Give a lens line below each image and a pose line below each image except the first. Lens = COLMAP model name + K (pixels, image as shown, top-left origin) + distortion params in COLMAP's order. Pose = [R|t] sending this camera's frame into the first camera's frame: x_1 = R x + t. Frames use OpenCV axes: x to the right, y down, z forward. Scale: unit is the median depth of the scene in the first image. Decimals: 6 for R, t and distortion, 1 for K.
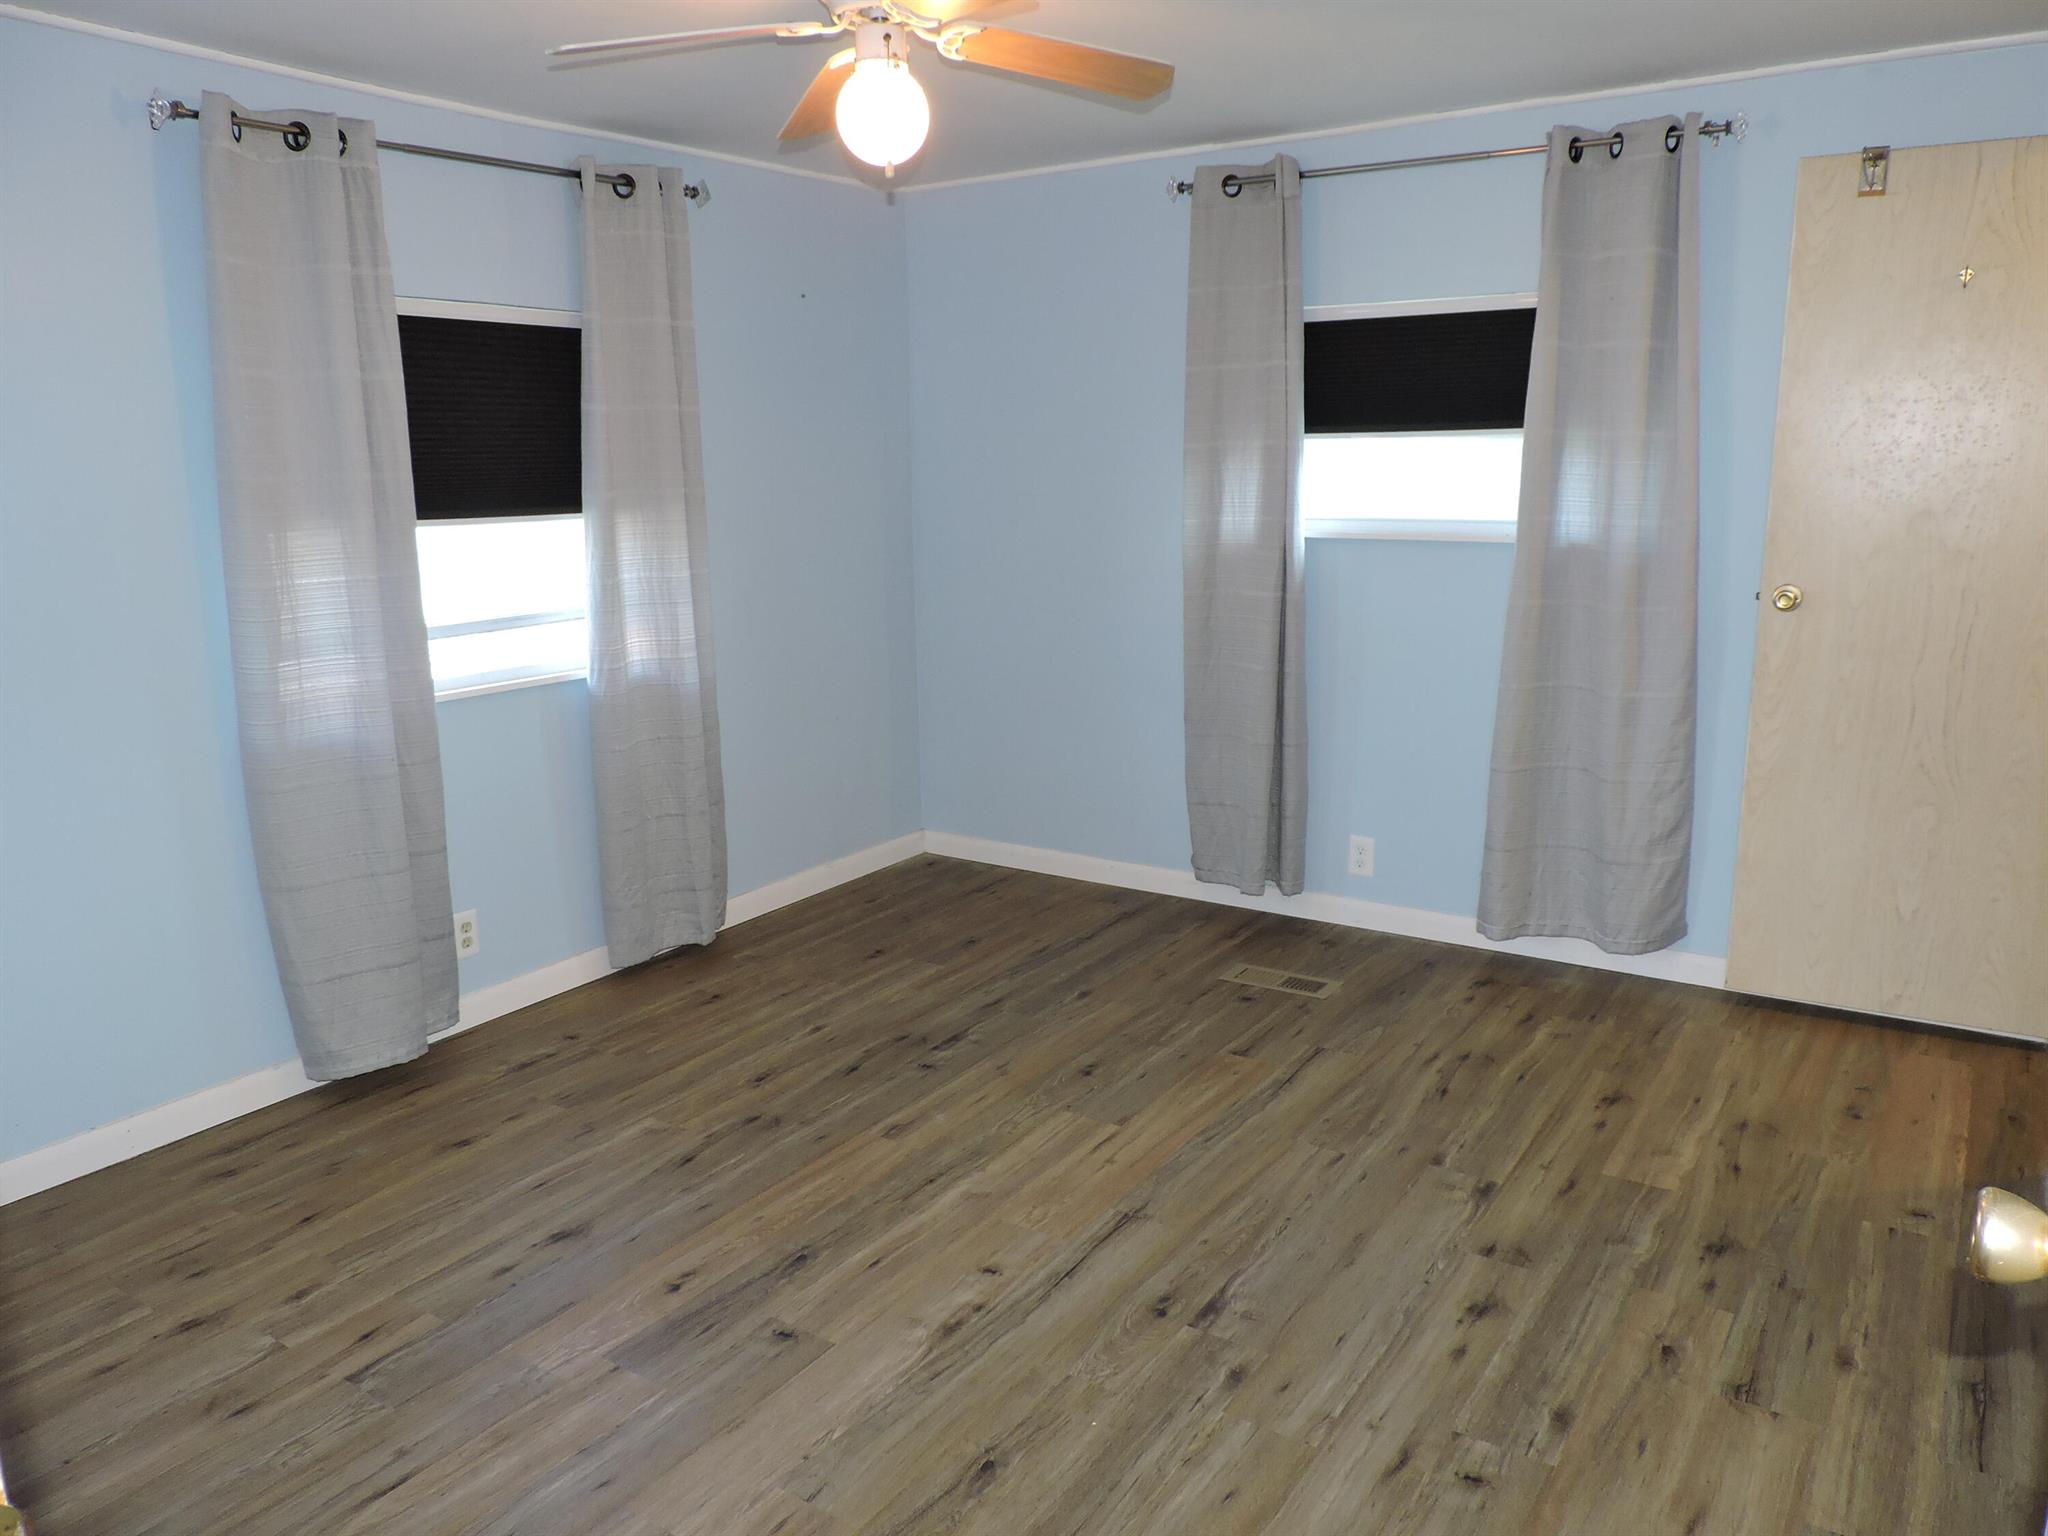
lens RADIAL K [[1445.9, 0, 1030.1], [0, 1445.9, 769.6], [0, 0, 1]] dist [-0.025349, 0.003810]
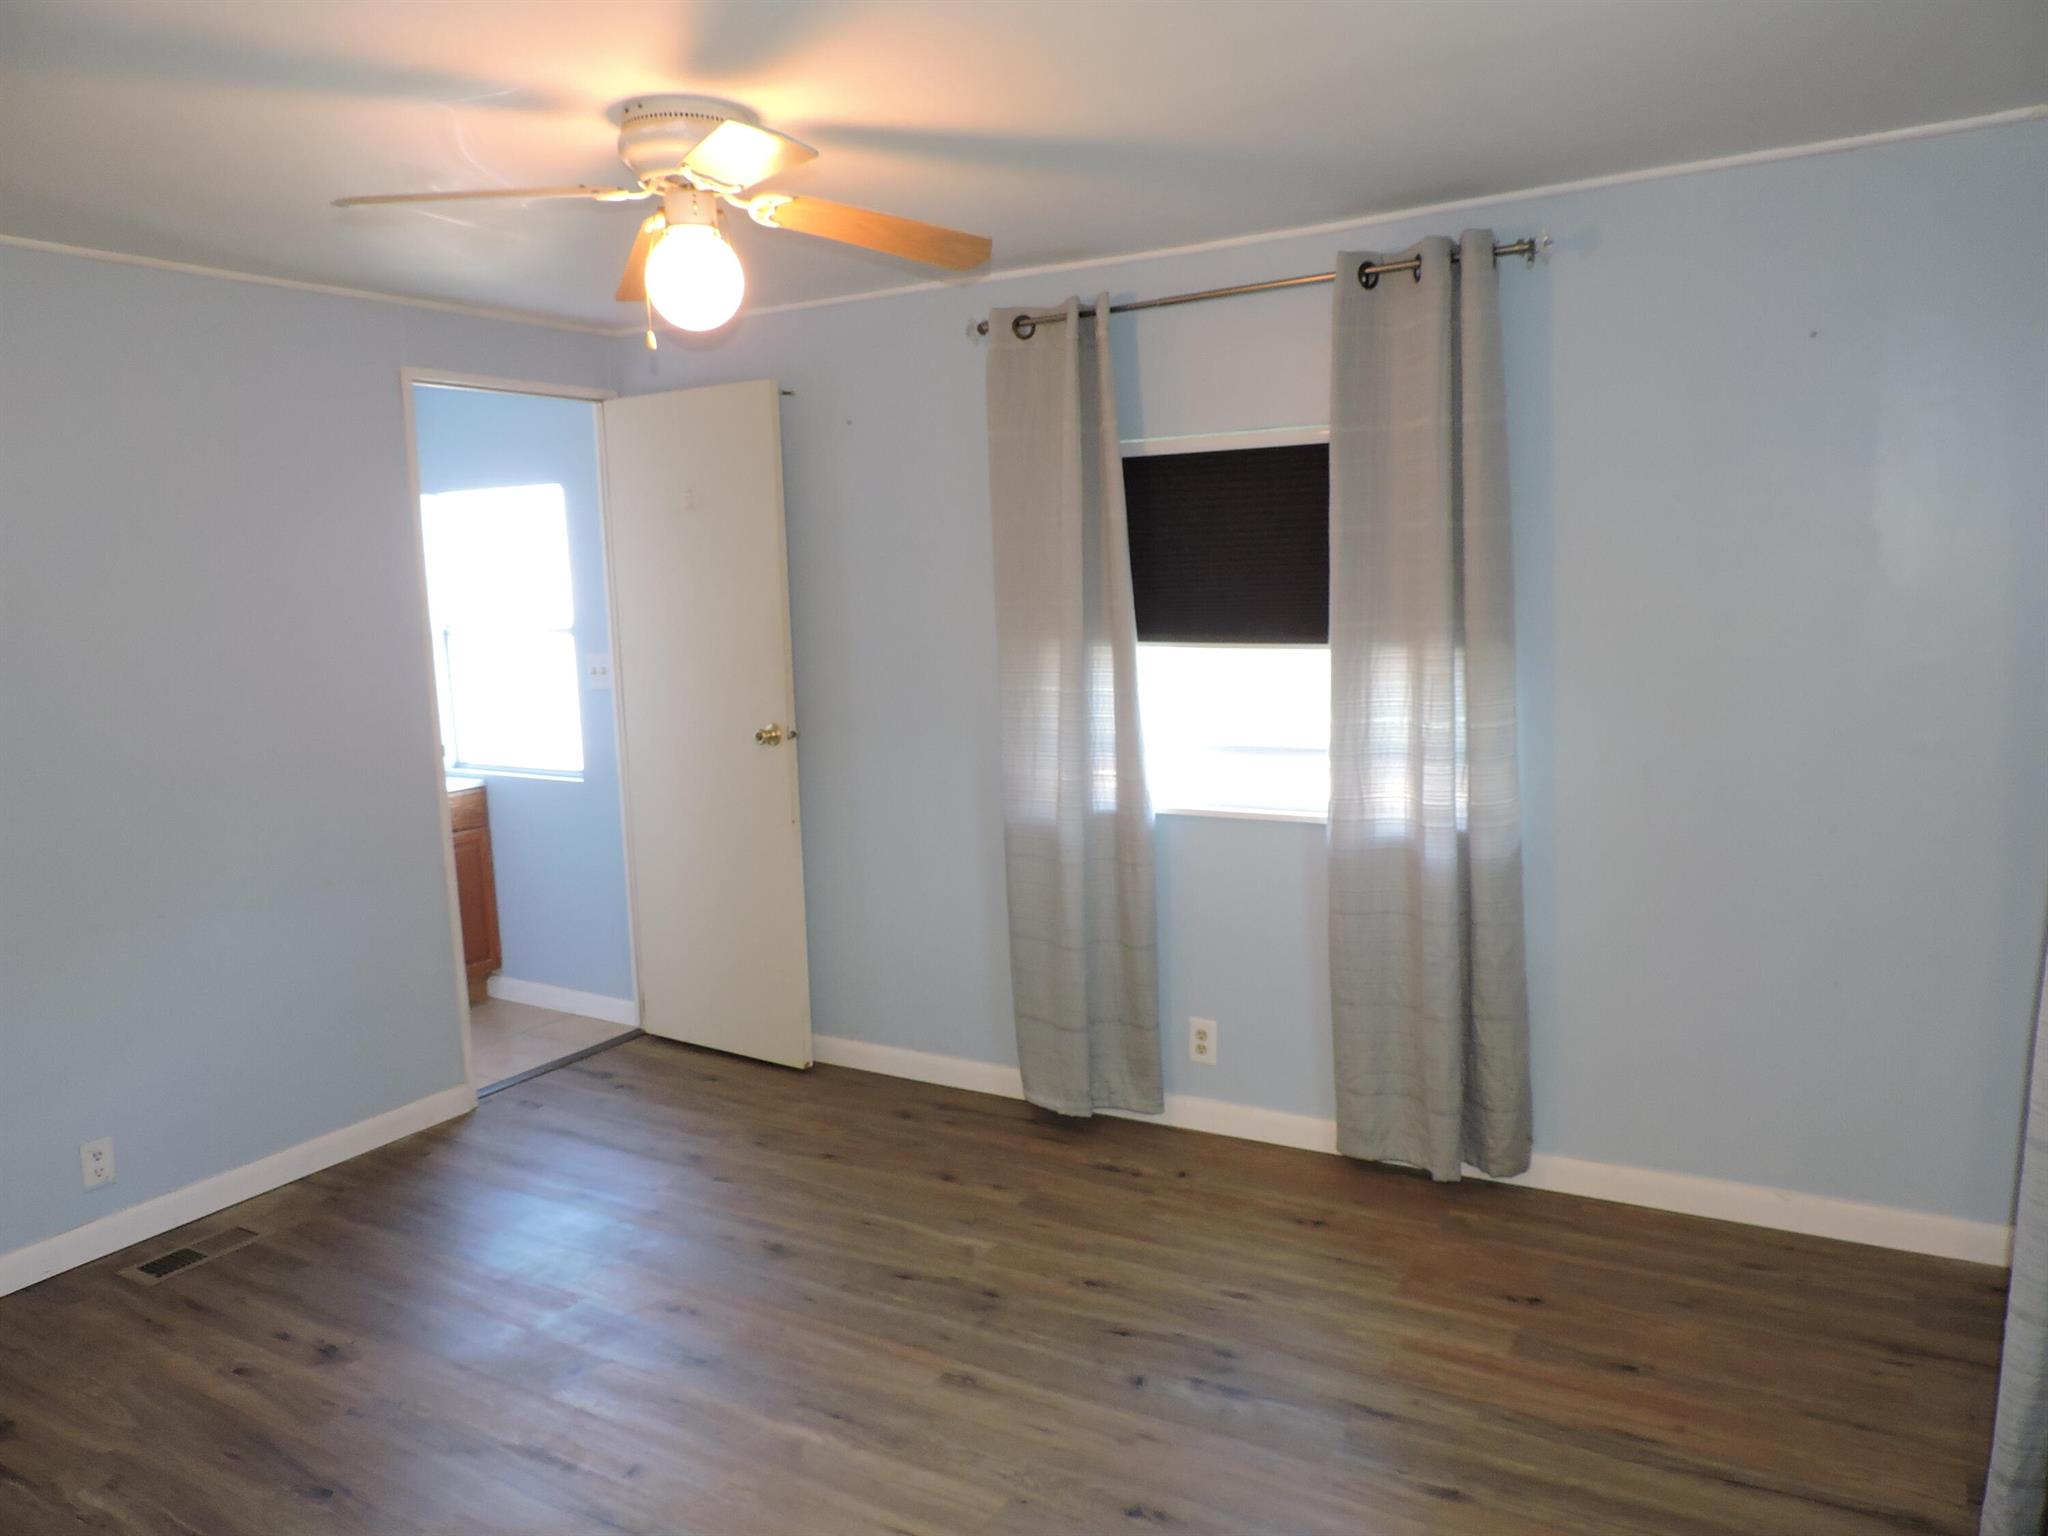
lens RADIAL K [[1445.9, 0, 1030.1], [0, 1445.9, 769.6], [0, 0, 1]] dist [-0.025349, 0.003810]
pose [[0.053520, 0.147572, -0.987602, 0.595262], [-0.177935, 0.974601, 0.135986, -0.194202], [0.982586, 0.168451, 0.078418, 0.770061]]
